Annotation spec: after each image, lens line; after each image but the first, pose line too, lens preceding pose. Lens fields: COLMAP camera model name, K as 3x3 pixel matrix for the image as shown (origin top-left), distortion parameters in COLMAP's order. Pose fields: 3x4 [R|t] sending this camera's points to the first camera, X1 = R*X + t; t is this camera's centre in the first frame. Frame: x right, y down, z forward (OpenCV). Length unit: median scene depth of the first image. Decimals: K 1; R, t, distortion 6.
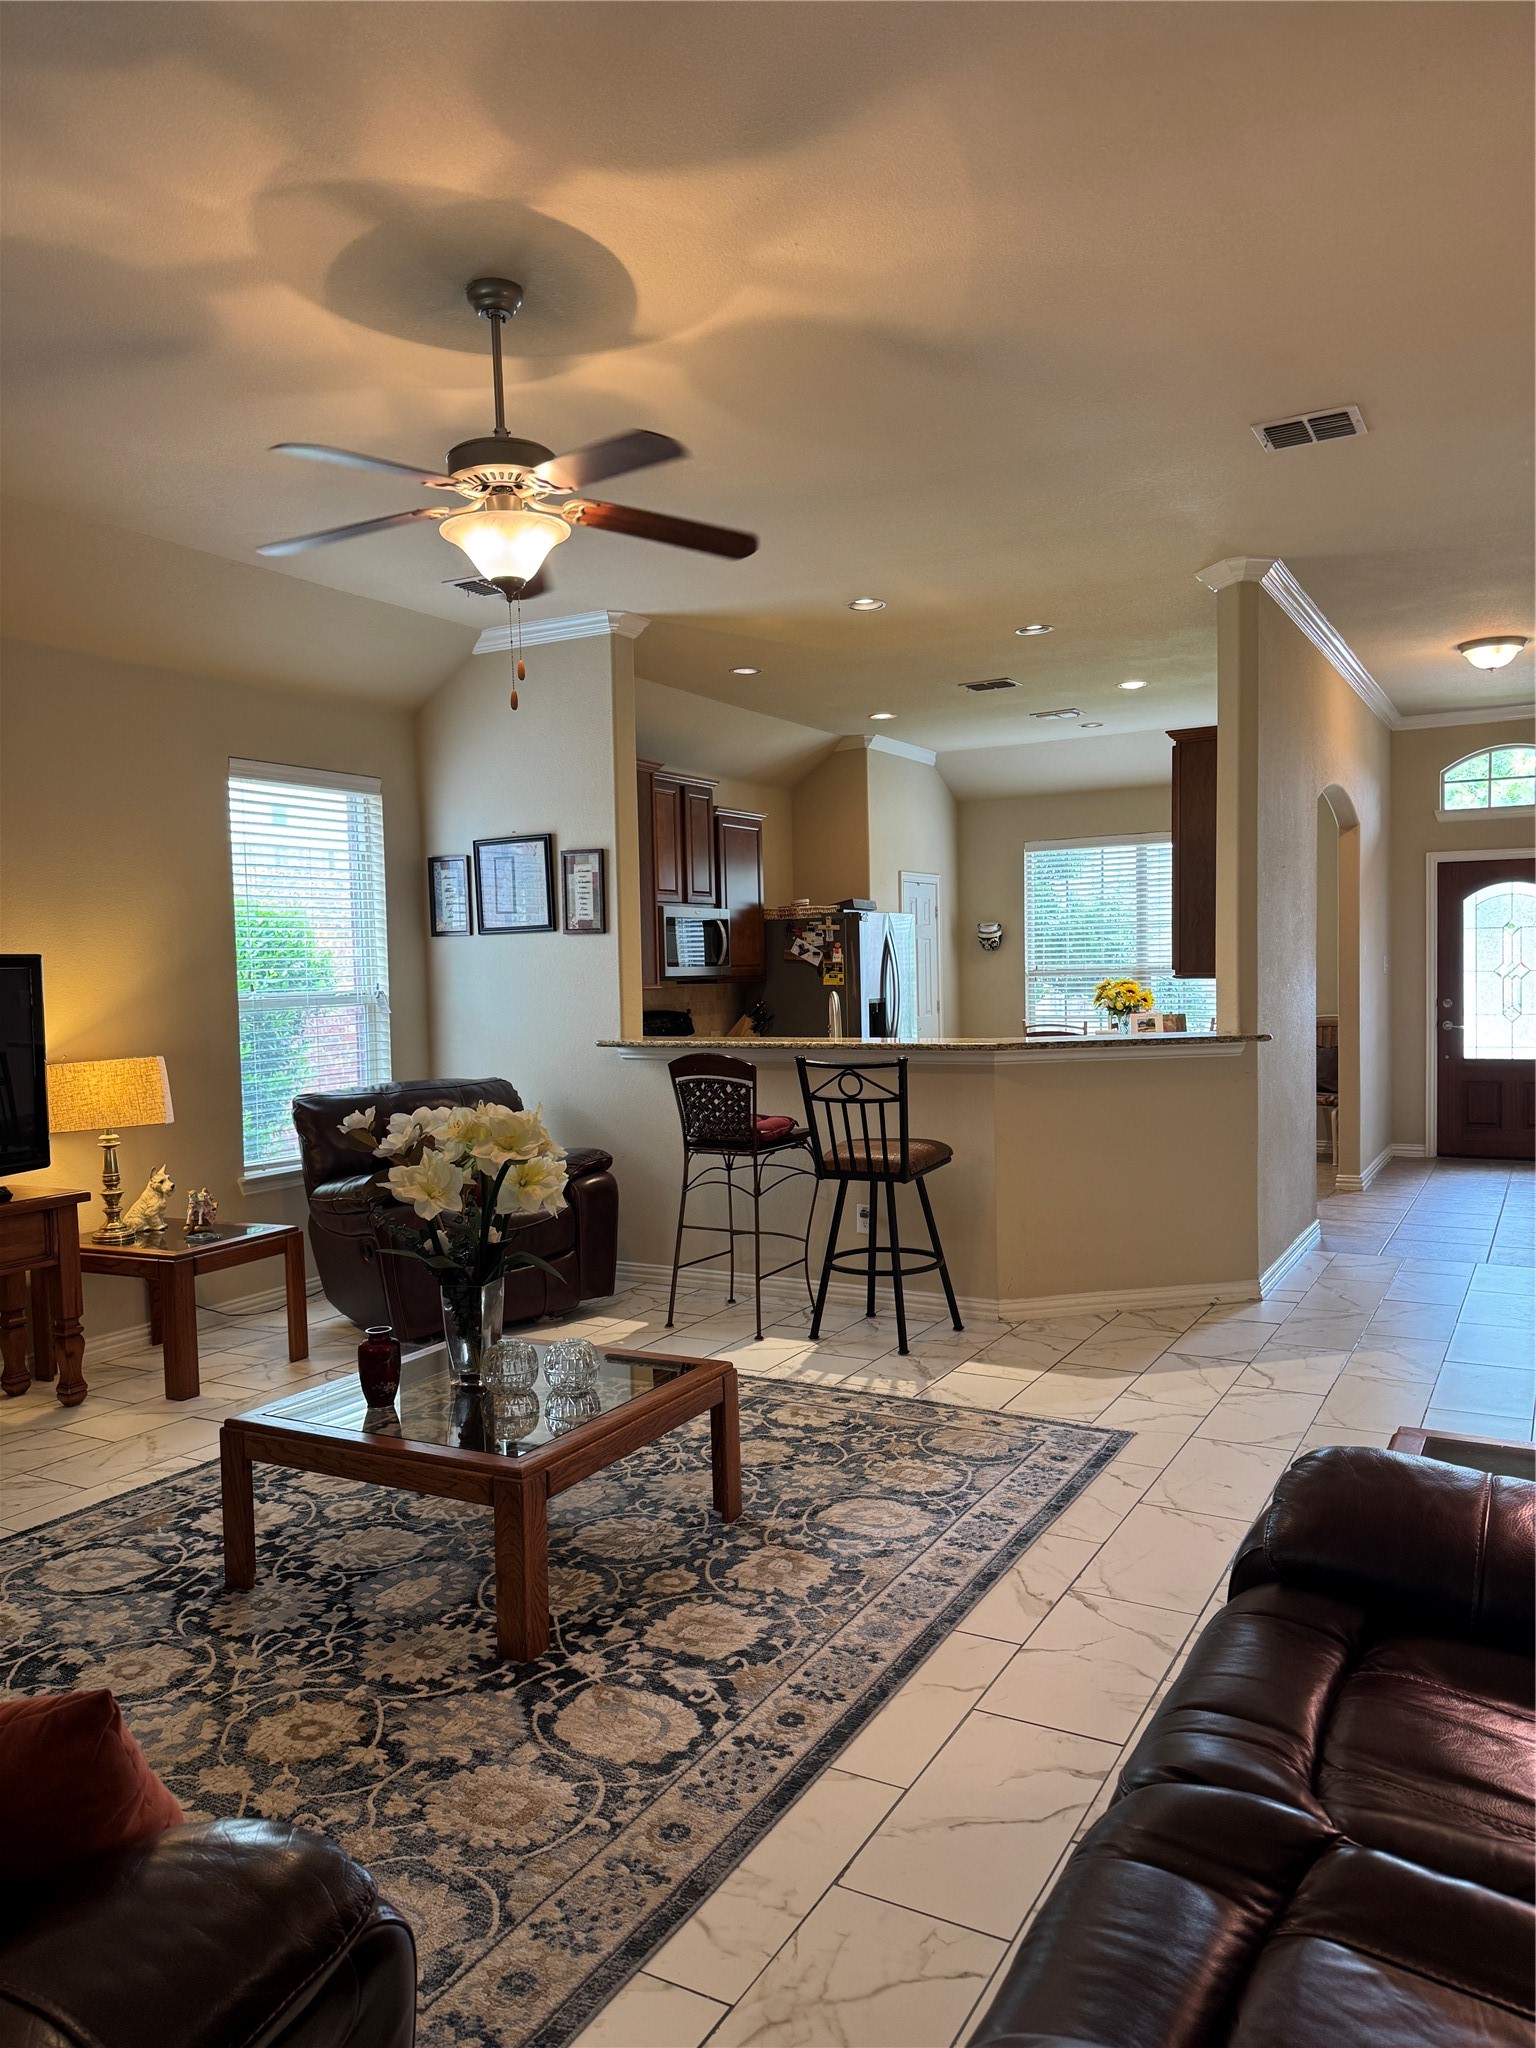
lens RADIAL K [[1417.5, 0, 769.6], [0, 1417.5, 1030.6], [0, 0, 1]] dist [0.155903, -0.301725]
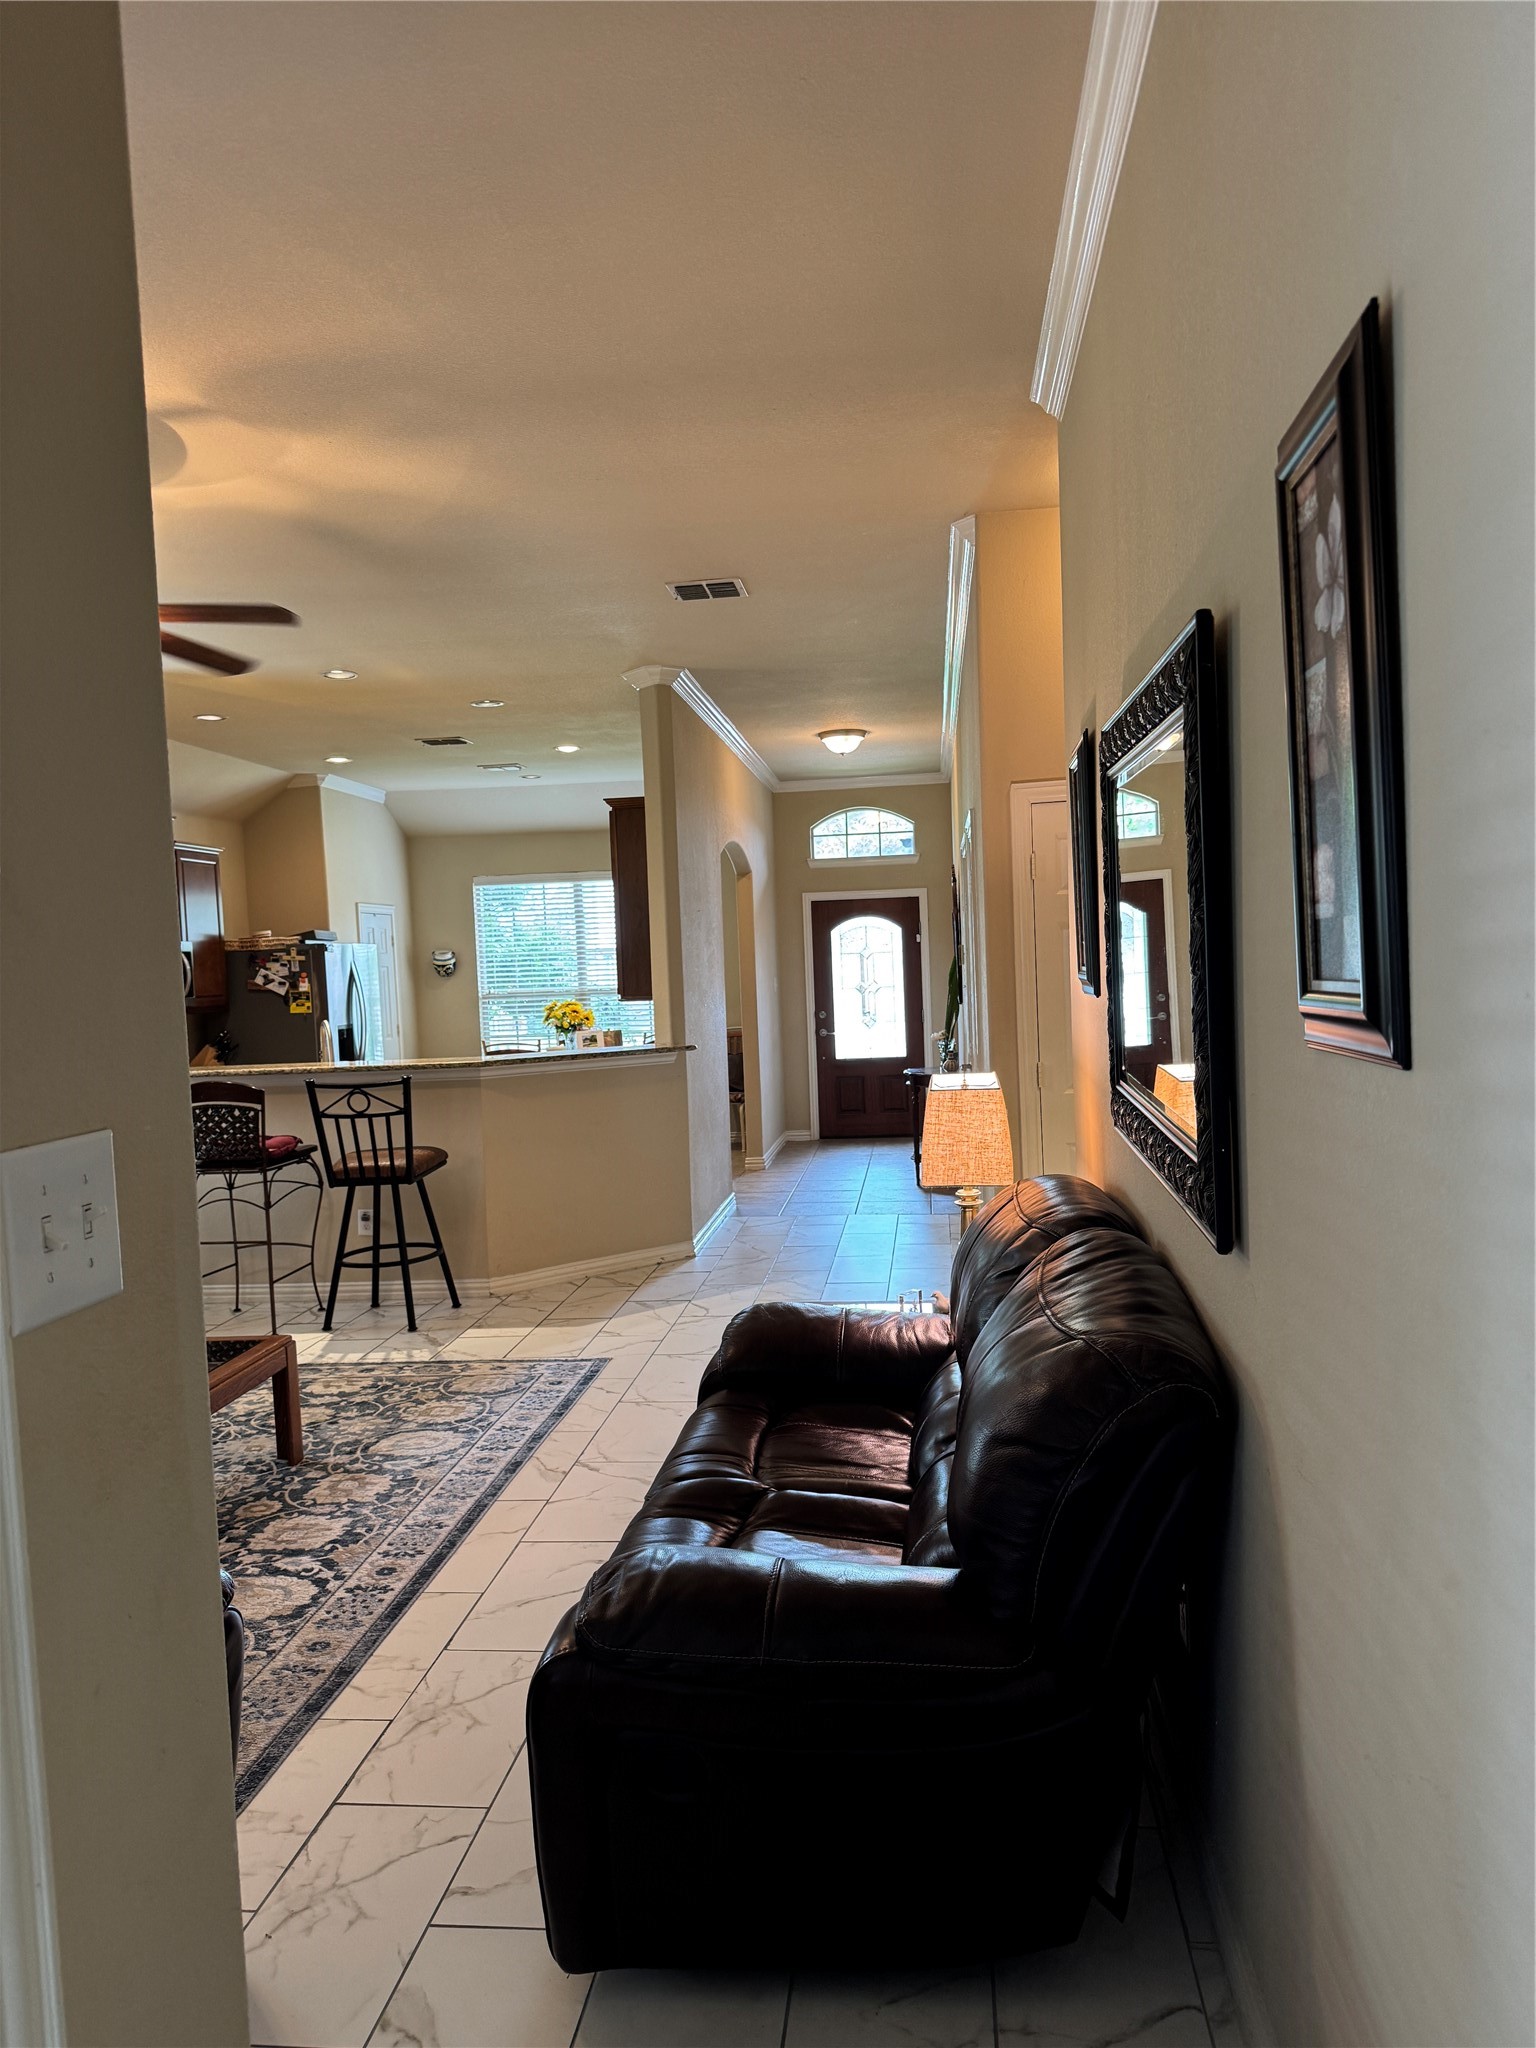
lens RADIAL K [[1417.5, 0, 769.6], [0, 1417.5, 1030.6], [0, 0, 1]] dist [0.155903, -0.301725]
pose [[0.921567, -0.032331, 0.386870, -0.081327], [0.037351, 0.999287, -0.005464, -0.000923], [-0.386417, 0.019486, 0.922118, -0.193286]]
